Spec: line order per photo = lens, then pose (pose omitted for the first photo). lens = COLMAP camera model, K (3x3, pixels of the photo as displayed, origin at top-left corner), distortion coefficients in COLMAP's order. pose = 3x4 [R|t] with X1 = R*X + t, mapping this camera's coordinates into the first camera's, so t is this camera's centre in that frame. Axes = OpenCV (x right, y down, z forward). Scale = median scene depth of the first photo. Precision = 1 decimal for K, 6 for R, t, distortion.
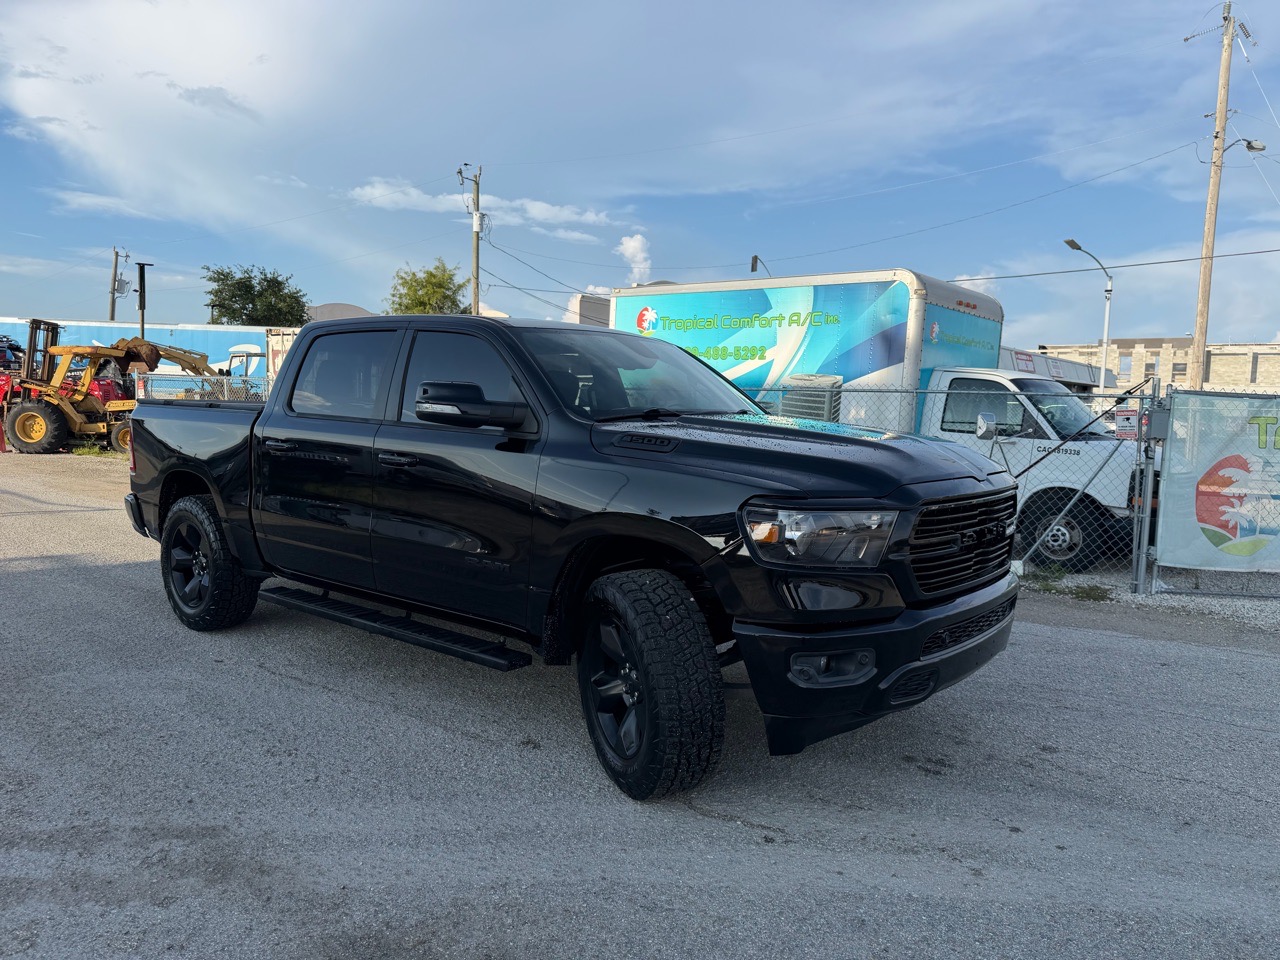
lens RADIAL K [[932.1, 0, 644.0], [0, 932.1, 467.0], [0, 0, 1]] dist [0.004536, -0.002151]
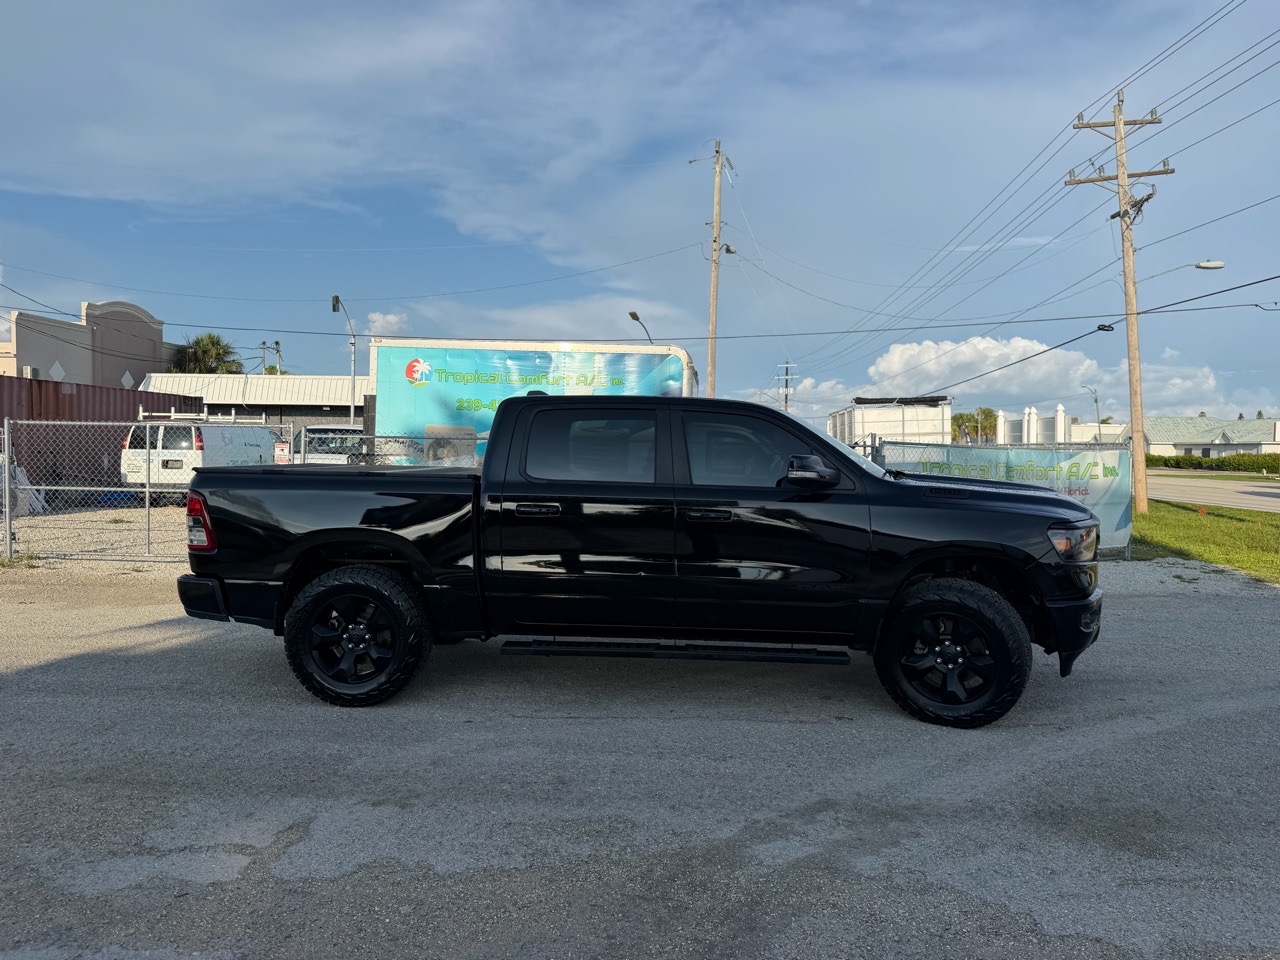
lens RADIAL K [[929.1, 0, 640.0], [0, 929.1, 480.0], [0, 0, 1]] dist [0.023329, -0.028119]
pose [[0.805814, -0.032594, 0.591271, -0.261915], [0.045191, 0.998957, -0.006519, -0.012086], [-0.590441, 0.031973, 0.806447, 0.015525]]
